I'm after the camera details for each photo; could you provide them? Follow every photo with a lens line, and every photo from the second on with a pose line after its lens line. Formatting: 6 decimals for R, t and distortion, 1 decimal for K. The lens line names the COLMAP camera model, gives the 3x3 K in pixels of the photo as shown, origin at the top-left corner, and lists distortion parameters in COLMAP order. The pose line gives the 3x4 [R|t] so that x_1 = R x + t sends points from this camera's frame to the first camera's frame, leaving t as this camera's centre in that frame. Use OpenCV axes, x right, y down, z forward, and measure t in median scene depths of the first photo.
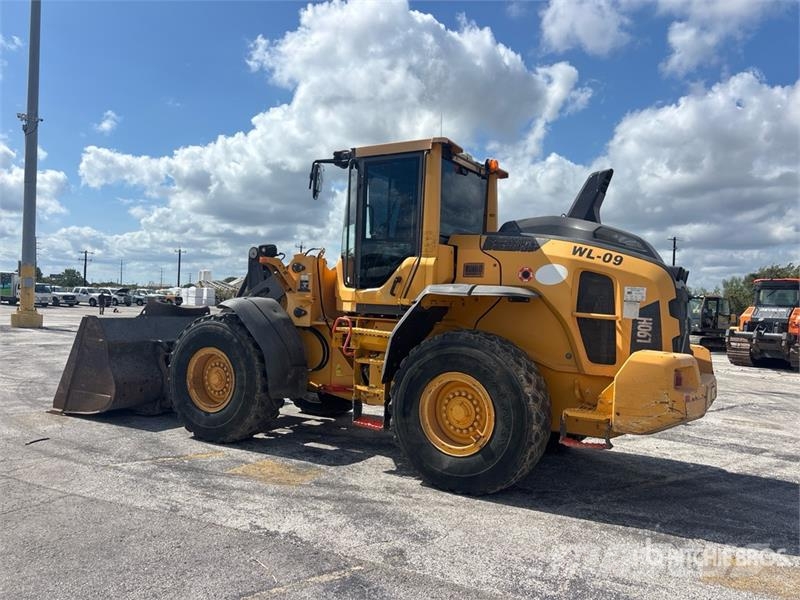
lens RADIAL K [[595.7, 0, 404.4], [0, 595.7, 302.2], [0, 0, 1]] dist [0.029803, -0.032151]
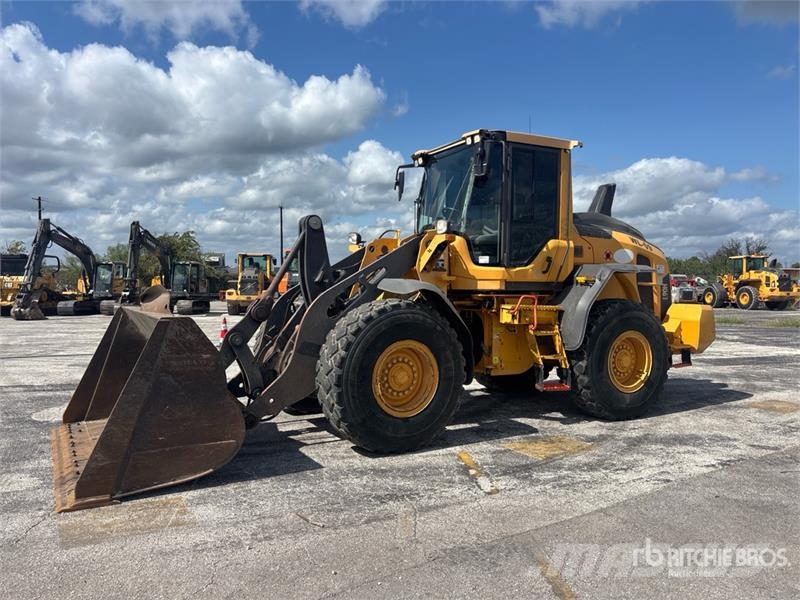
lens RADIAL K [[602.9, 0, 387.4], [0, 602.9, 302.7], [0, 0, 1]] dist [0.006966, -0.002328]
pose [[0.539024, -0.067177, 0.839607, -1.340936], [0.016054, 0.997453, 0.069500, -0.047029], [-0.842137, -0.023983, 0.538729, 0.737031]]
